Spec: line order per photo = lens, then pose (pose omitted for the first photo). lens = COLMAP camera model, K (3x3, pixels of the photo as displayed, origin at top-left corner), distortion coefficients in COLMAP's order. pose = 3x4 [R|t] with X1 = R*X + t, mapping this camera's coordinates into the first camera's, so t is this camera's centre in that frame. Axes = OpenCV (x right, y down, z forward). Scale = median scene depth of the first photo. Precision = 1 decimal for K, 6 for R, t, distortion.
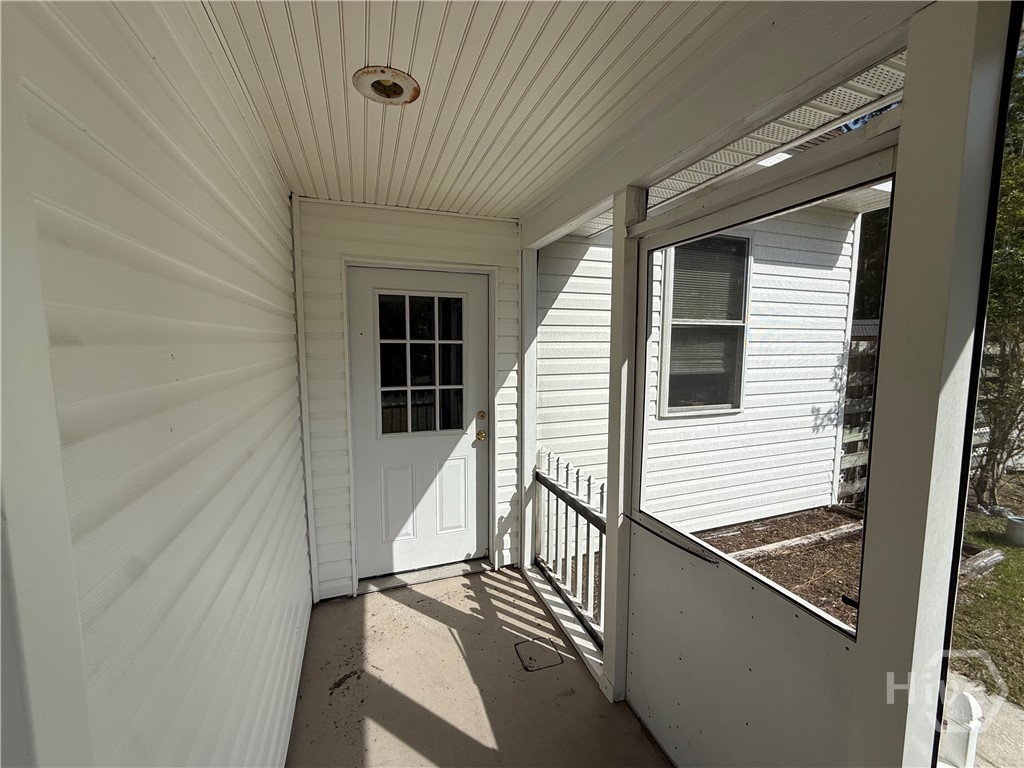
lens RADIAL K [[406.2, 0, 509.4], [0, 406.2, 384.6], [0, 0, 1]] dist [0.002446, 0.000357]
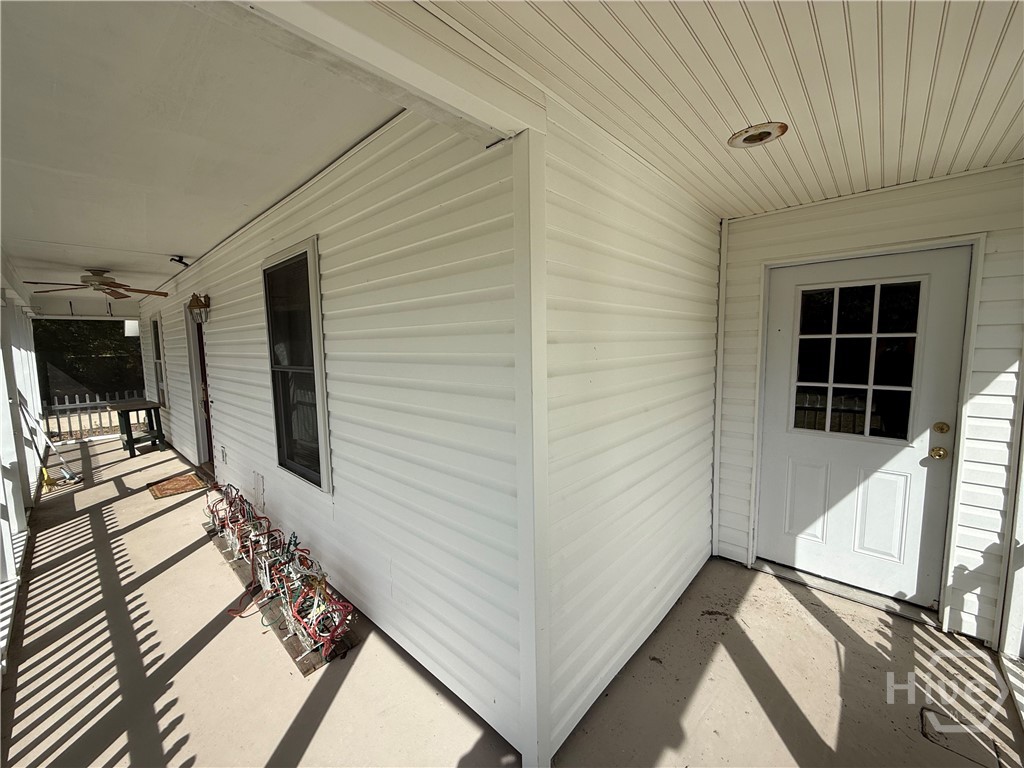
lens RADIAL K [[406.2, 0, 508.4], [0, 406.2, 384.5], [0, 0, 1]] dist [0.002446, 0.000357]
pose [[0.465941, 0.077602, -0.881406, 0.238223], [-0.070985, 0.996214, 0.050186, 0.012642], [0.881964, 0.039183, 0.469686, -0.112646]]
